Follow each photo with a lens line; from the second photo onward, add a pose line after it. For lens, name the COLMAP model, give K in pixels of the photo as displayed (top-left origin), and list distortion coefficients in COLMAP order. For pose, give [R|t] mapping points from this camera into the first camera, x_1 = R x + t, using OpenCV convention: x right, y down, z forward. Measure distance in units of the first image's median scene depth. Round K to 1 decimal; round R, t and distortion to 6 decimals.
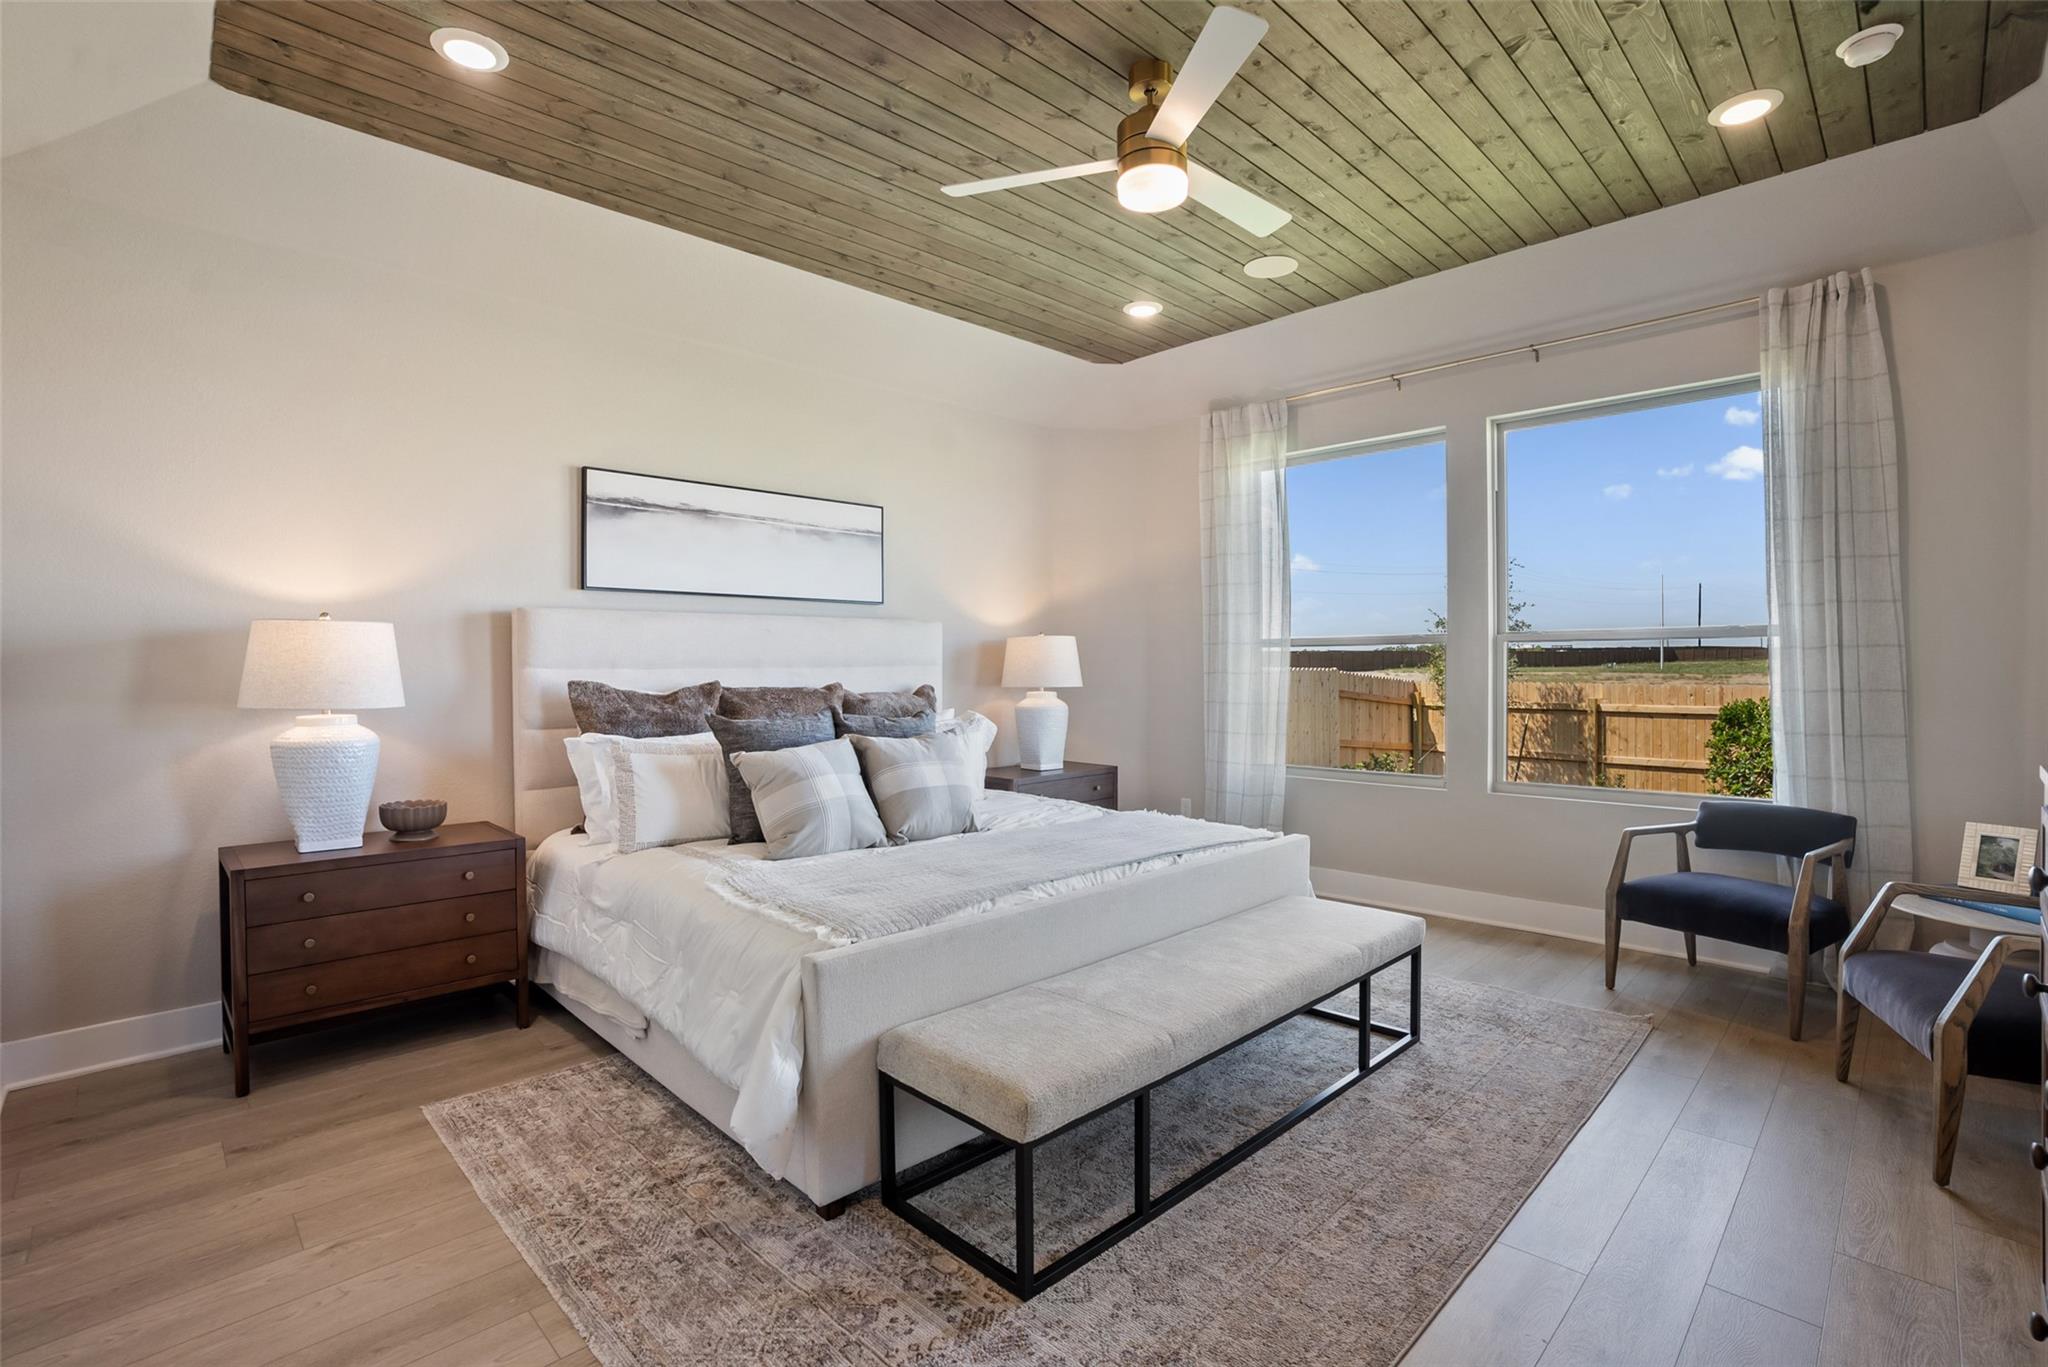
lens RADIAL K [[954.0, 0, 1035.9], [0, 954.0, 683.9], [0, 0, 1]] dist [-0.063713, 0.018536]
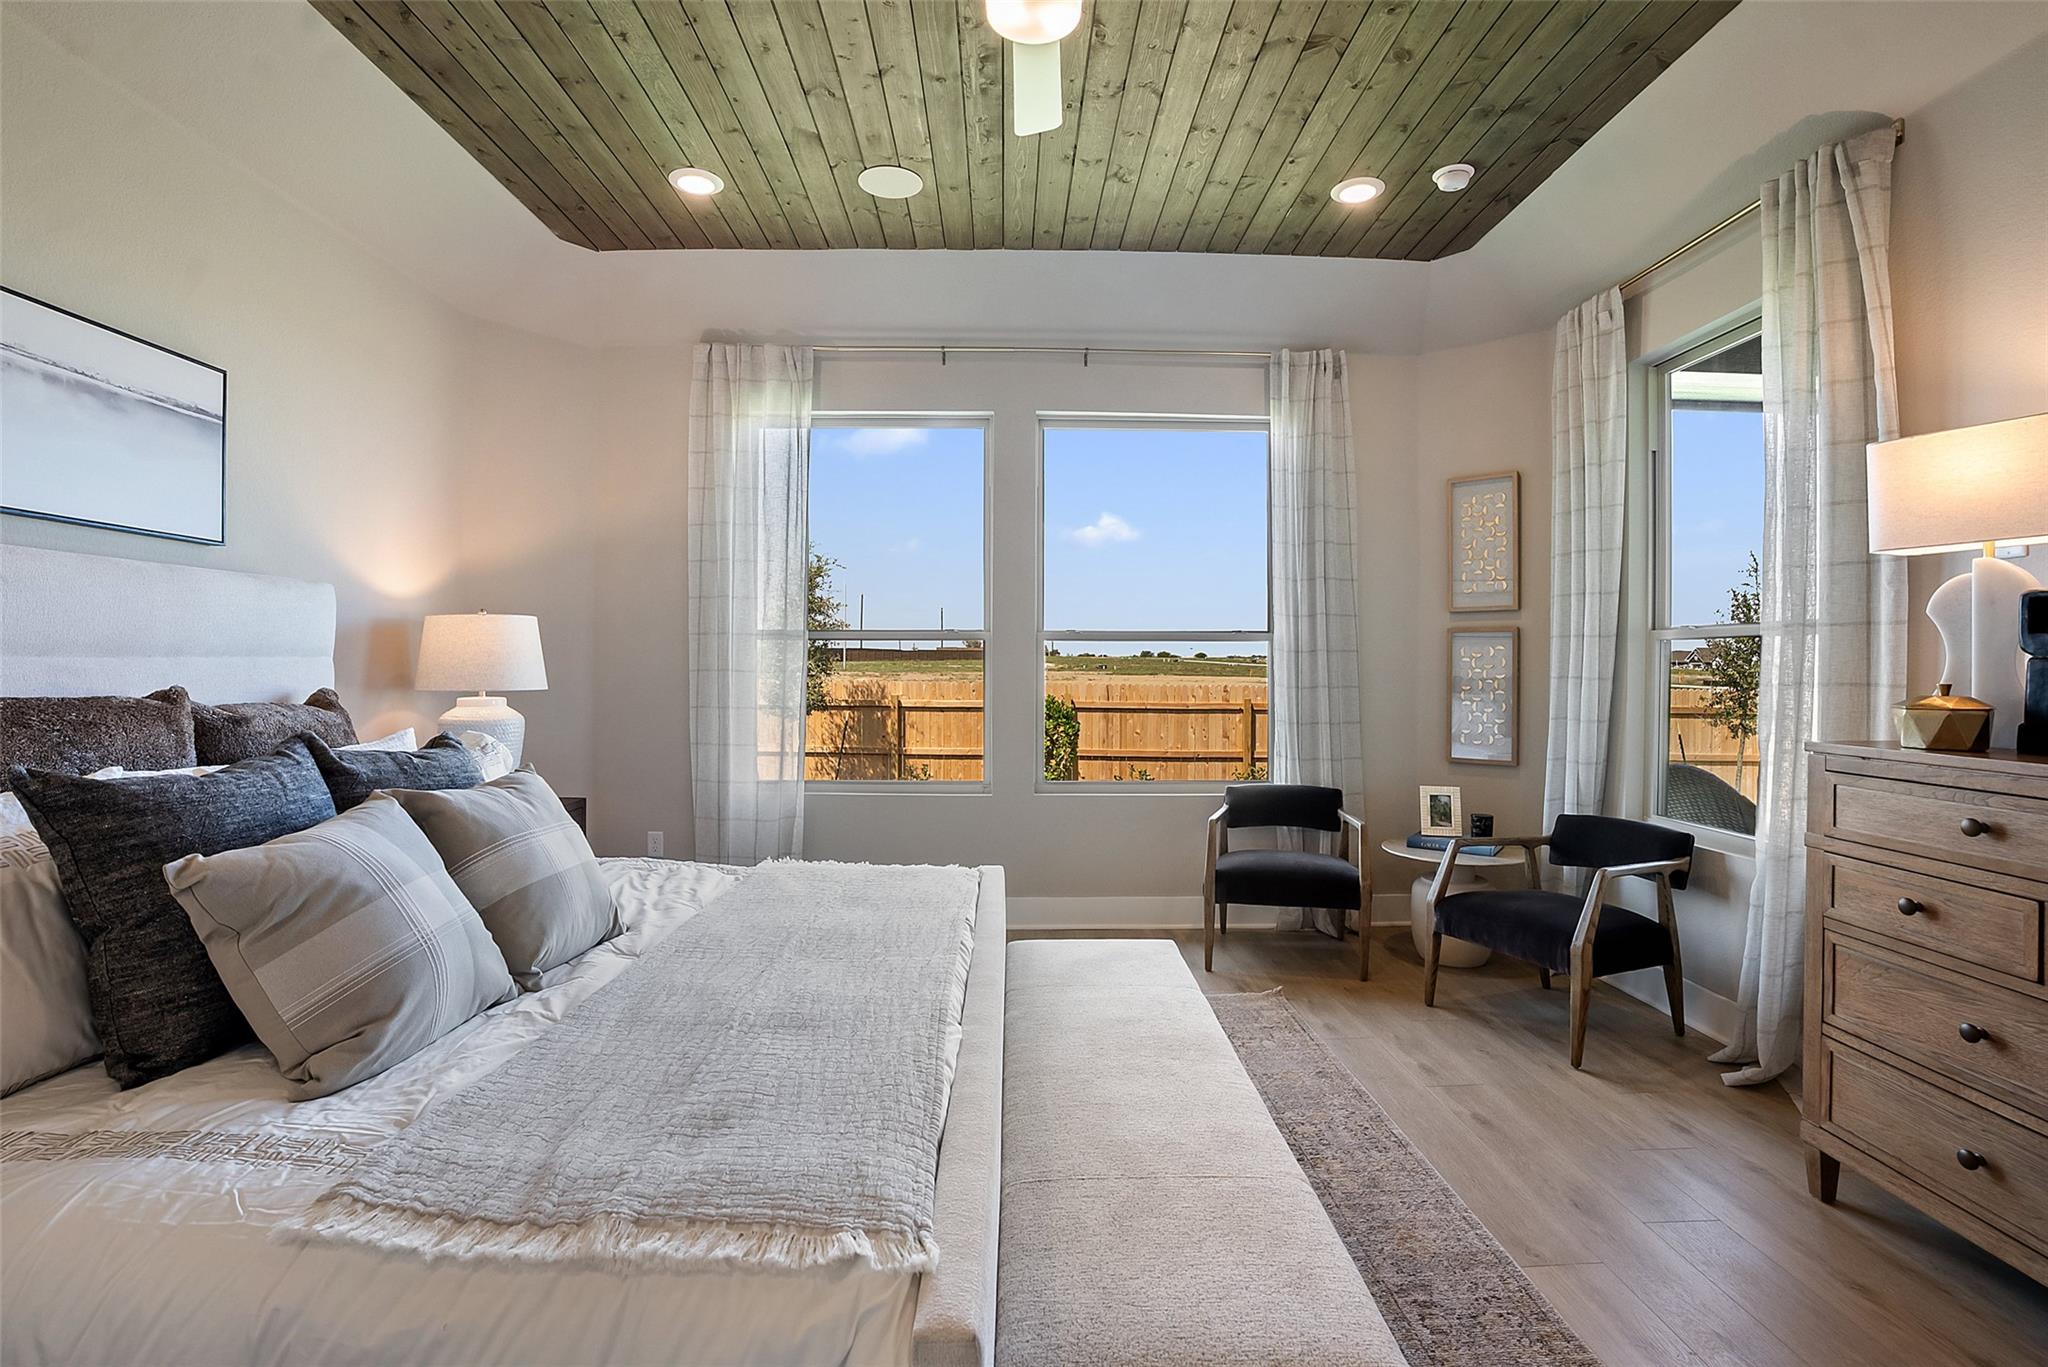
lens RADIAL K [[954.0, 0, 1021.6], [0, 954.0, 666.0], [0, 0, 1]] dist [-0.063713, 0.018536]
pose [[0.689638, 0.007605, 0.724114, -0.240865], [0.004779, 0.999875, -0.015054, -0.002383], [-0.724138, 0.013842, 0.689516, 0.313235]]
